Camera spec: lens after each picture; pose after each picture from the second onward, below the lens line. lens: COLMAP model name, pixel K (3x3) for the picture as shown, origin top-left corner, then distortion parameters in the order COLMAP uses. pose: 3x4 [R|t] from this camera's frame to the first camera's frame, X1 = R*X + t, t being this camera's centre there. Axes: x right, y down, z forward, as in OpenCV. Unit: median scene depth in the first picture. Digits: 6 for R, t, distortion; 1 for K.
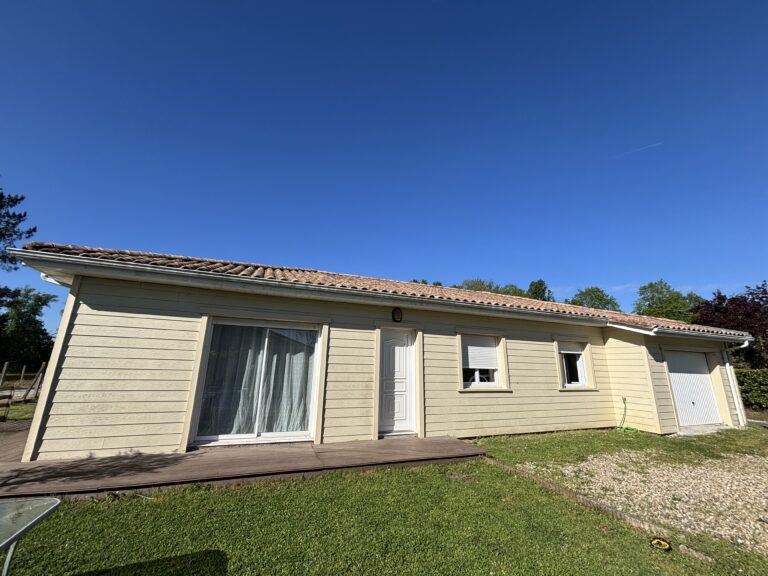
lens RADIAL K [[310.3, 0, 382.3], [0, 310.3, 287.8], [0, 0, 1]] dist [0.003446, -0.000662]
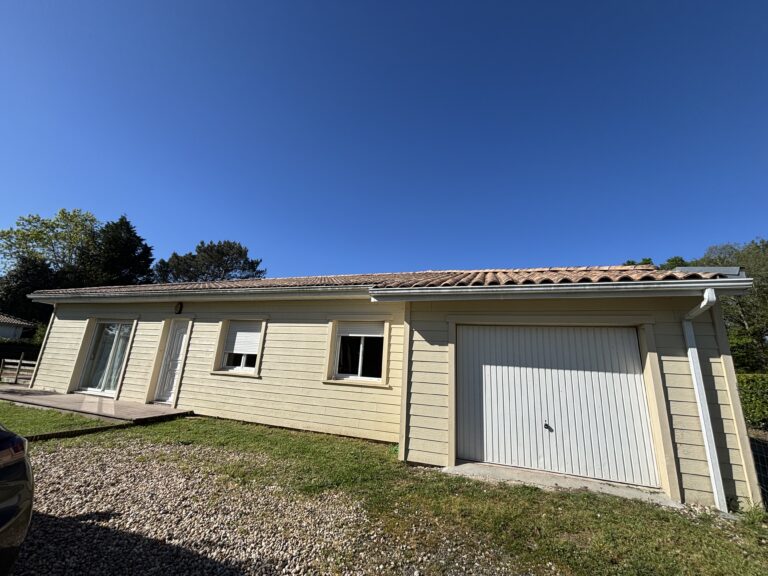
lens RADIAL K [[310.3, 0, 382.3], [0, 310.3, 287.8], [0, 0, 1]] dist [0.003446, -0.000662]
pose [[0.755547, -0.138730, -0.640236, 1.303568], [0.122854, 0.989986, -0.069535, 0.172095], [0.643471, -0.026118, 0.765025, 0.518289]]
